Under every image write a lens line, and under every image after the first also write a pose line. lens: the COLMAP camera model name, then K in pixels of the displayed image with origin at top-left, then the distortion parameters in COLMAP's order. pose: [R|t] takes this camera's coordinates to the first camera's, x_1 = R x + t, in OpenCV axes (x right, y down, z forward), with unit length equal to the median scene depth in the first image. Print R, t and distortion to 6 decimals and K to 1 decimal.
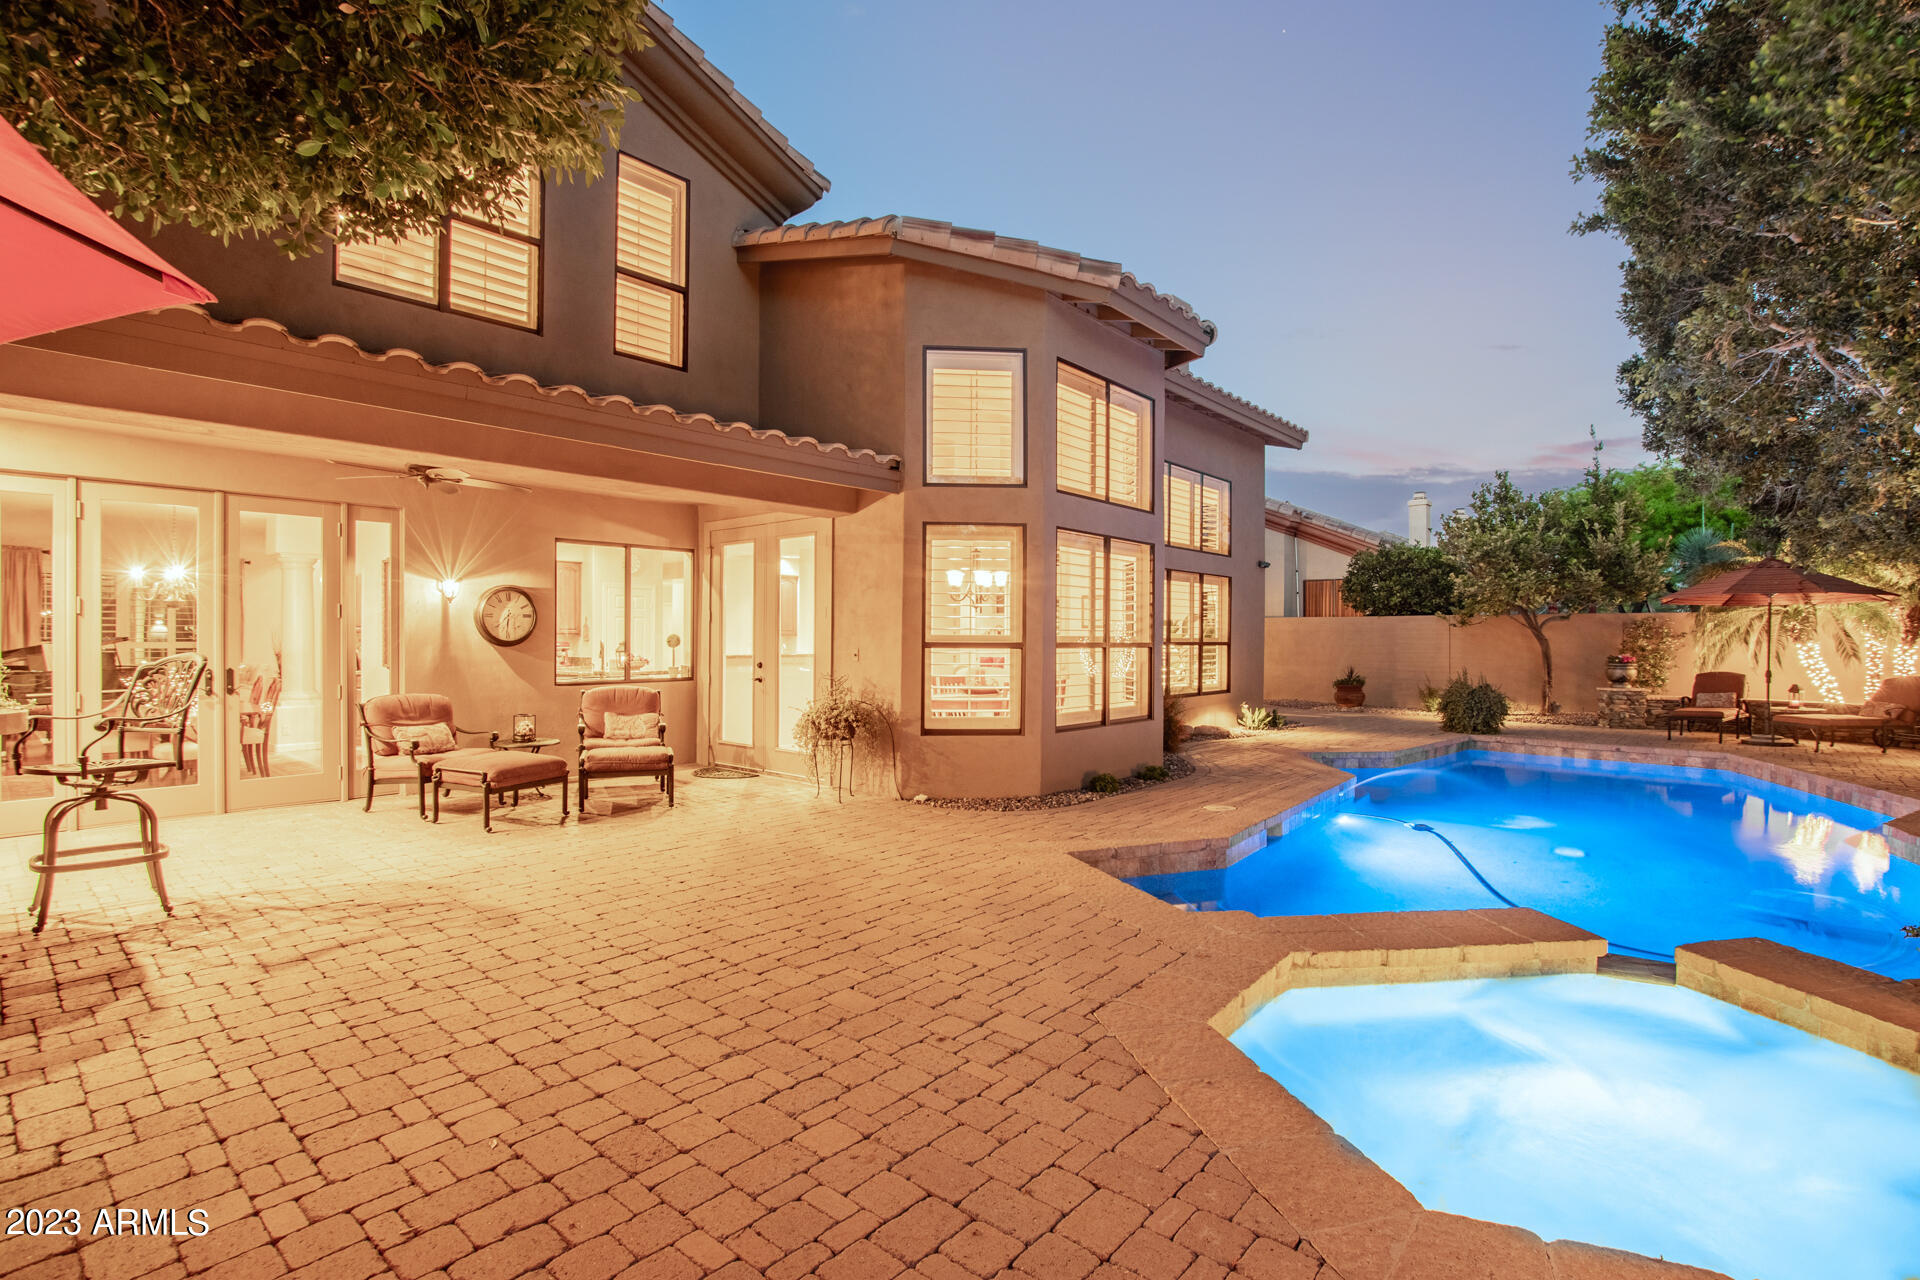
lens RADIAL K [[897.3, 0, 973.5], [0, 897.3, 646.0], [0, 0, 1]] dist [-0.033981, 0.000689]
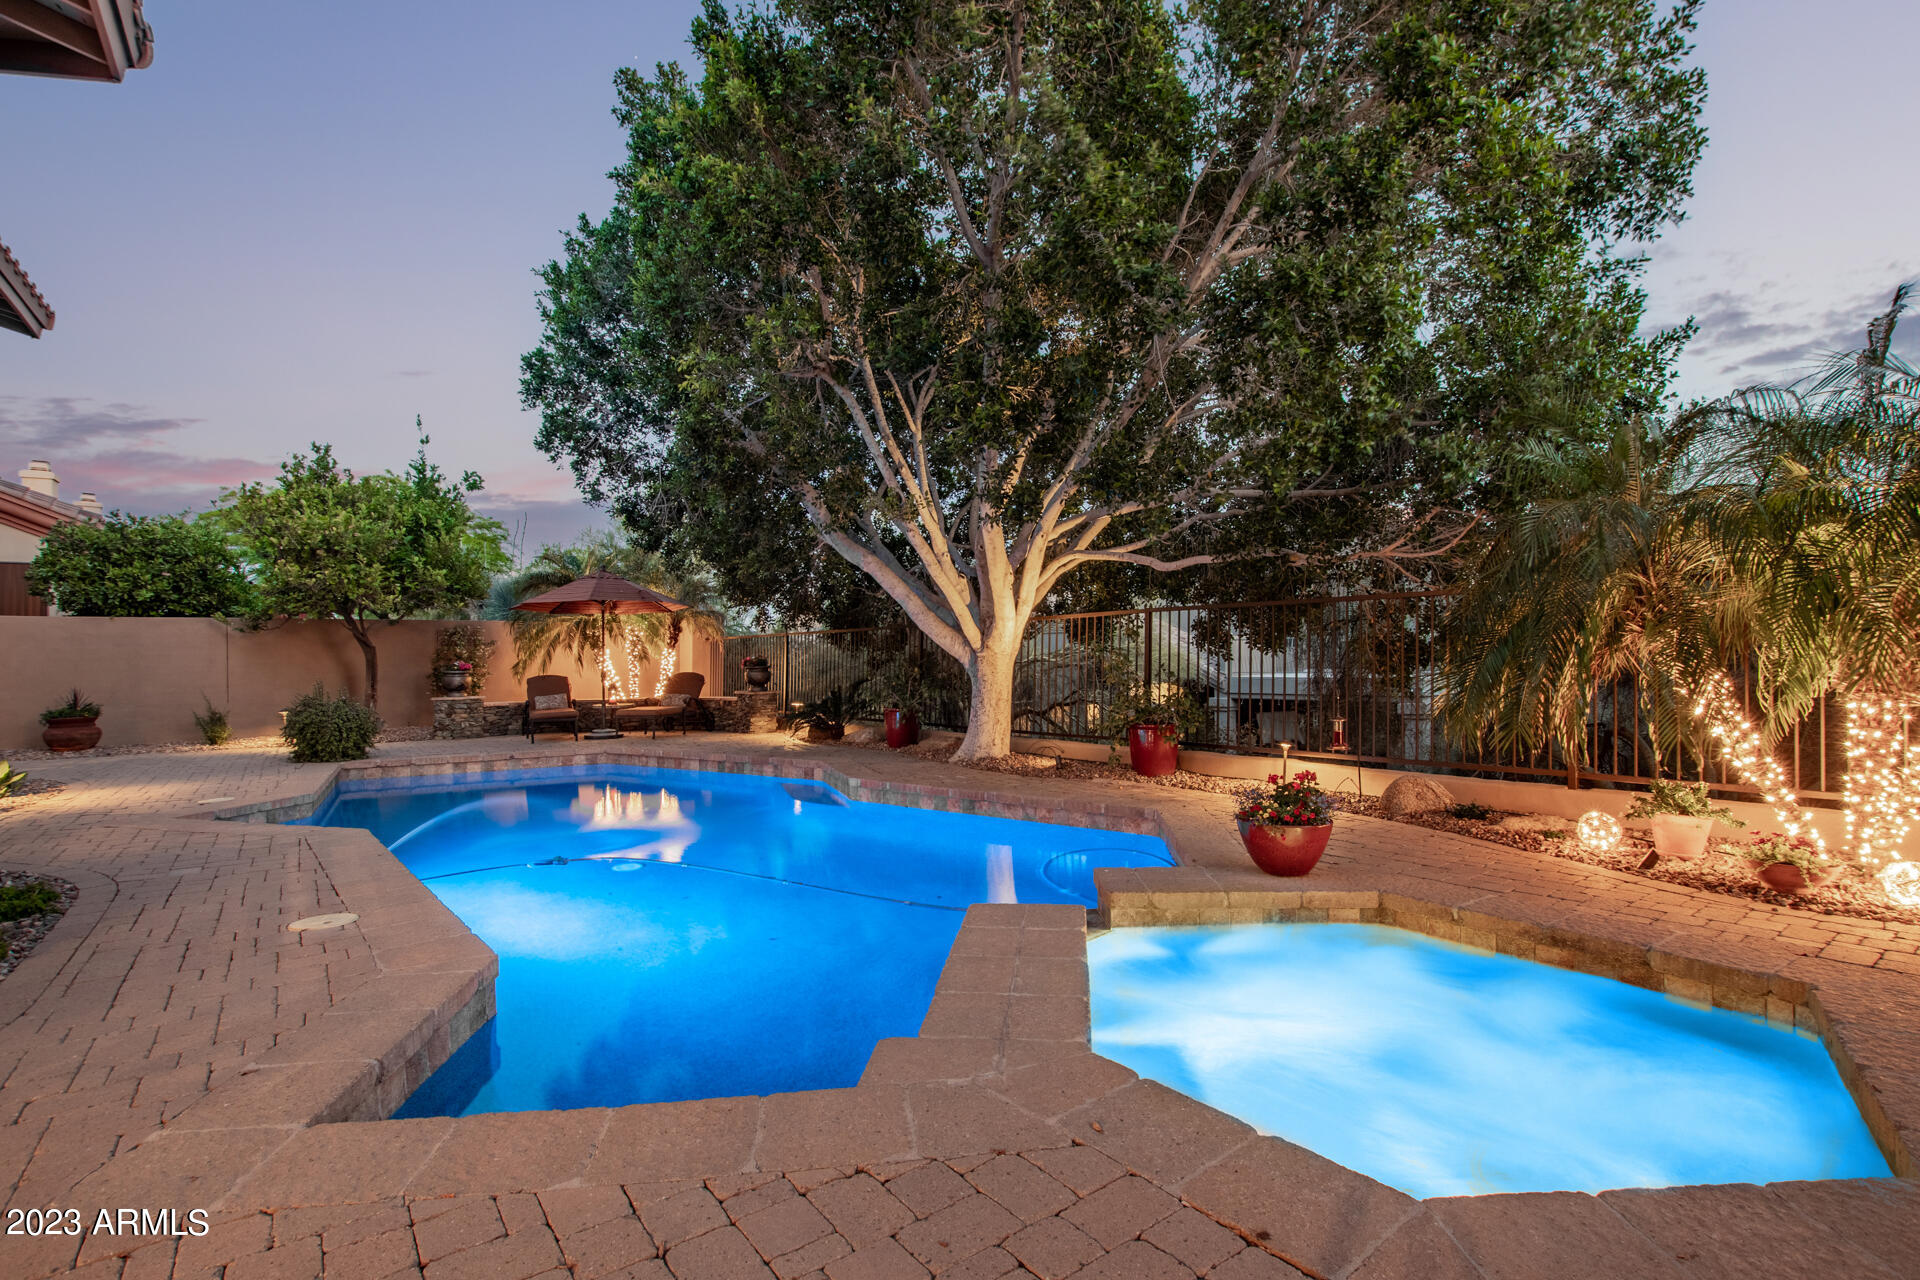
lens RADIAL K [[897.3, 0, 973.5], [0, 897.3, 646.0], [0, 0, 1]] dist [-0.033981, 0.000689]
pose [[0.225878, 0.003987, 0.974147, -0.080302], [0.022333, 0.999708, -0.009270, 0.015451], [-0.973899, 0.023849, 0.225723, 0.263877]]
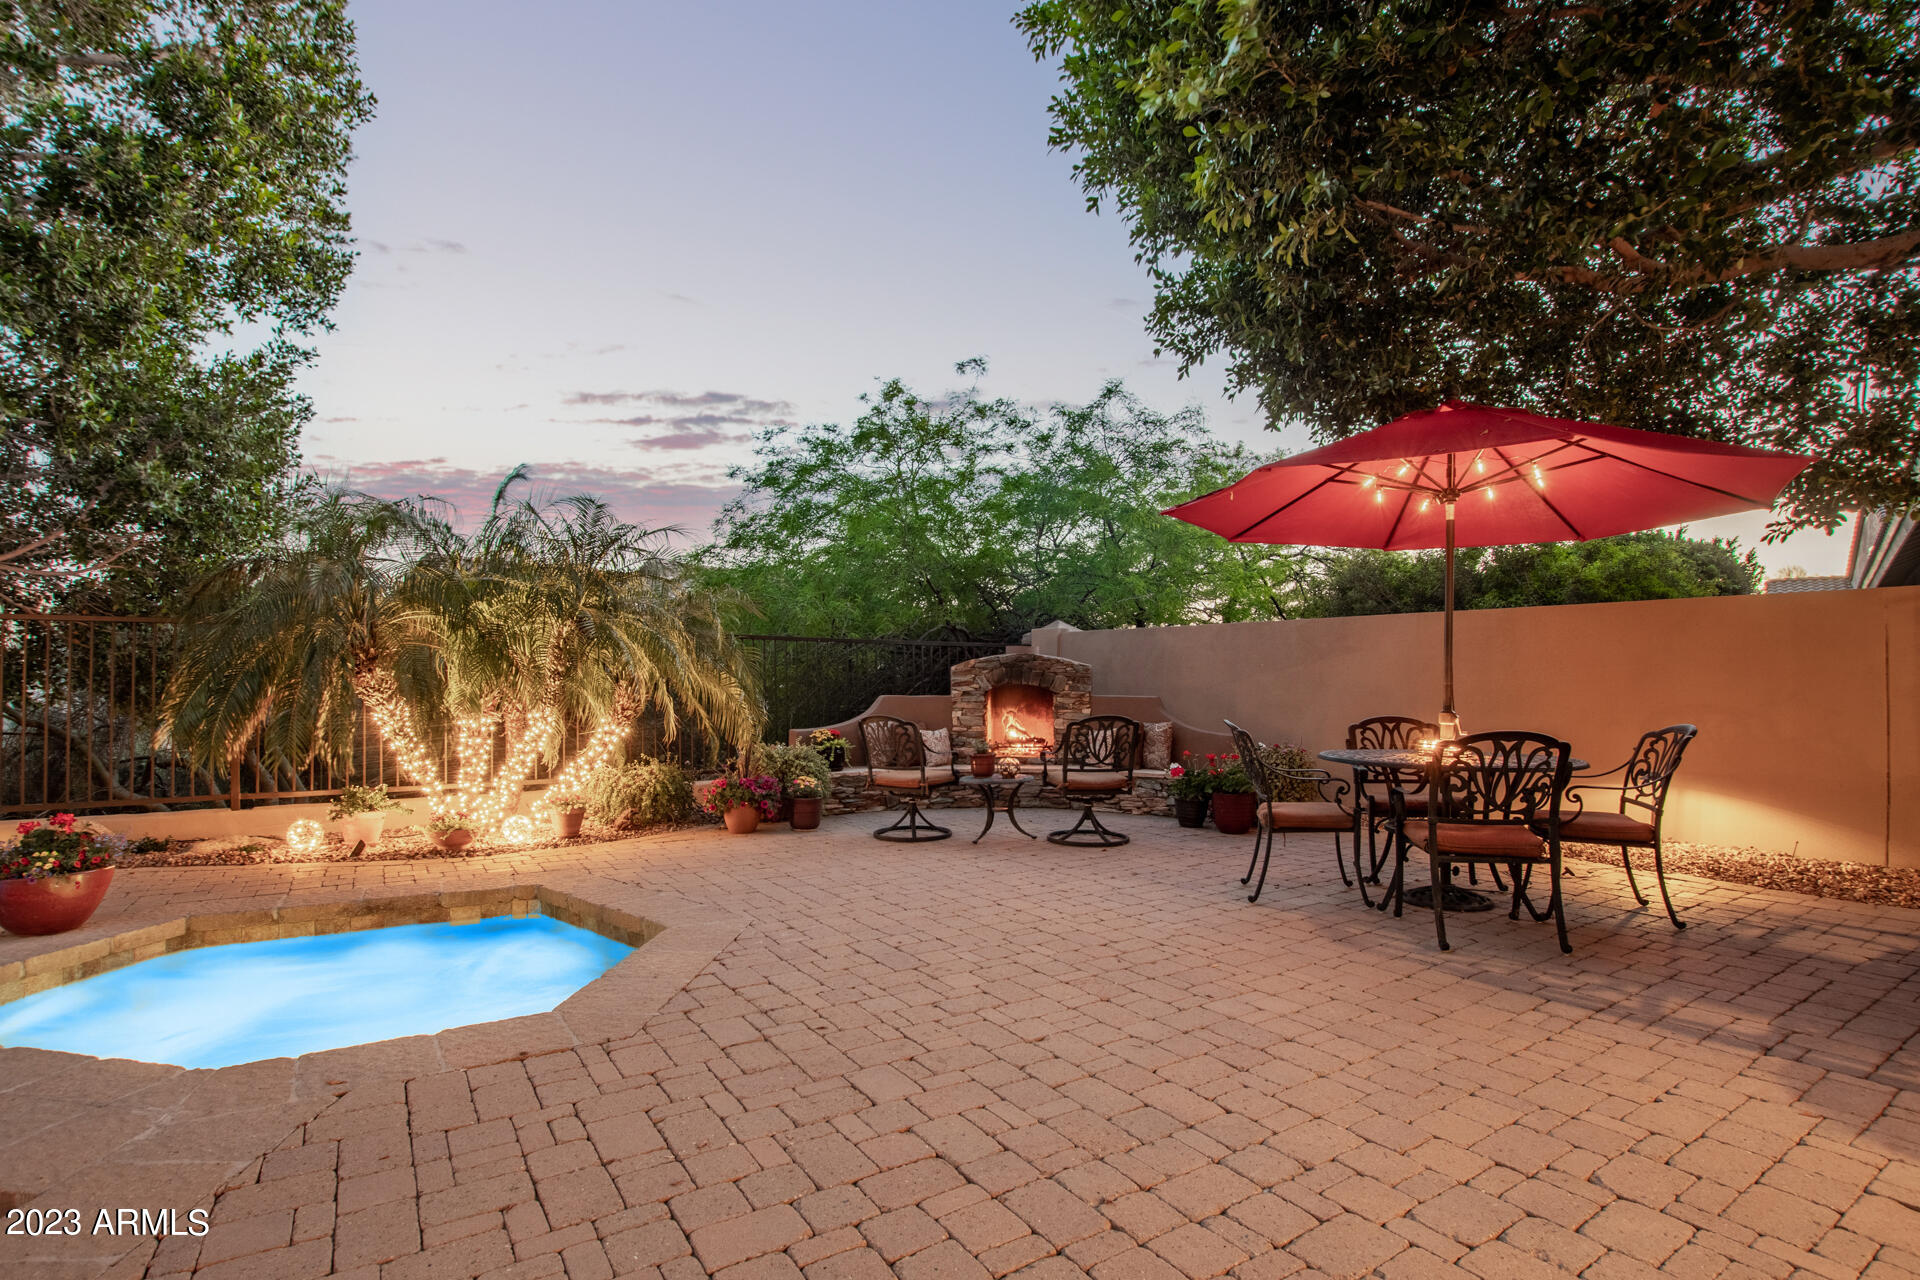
lens RADIAL K [[897.3, 0, 973.5], [0, 897.3, 646.0], [0, 0, 1]] dist [-0.033981, 0.000689]
pose [[-0.959593, 0.007909, 0.281282, -0.100672], [-0.000276, 0.999578, -0.029046, 0.013999], [-0.281393, -0.027950, -0.959185, 0.409909]]
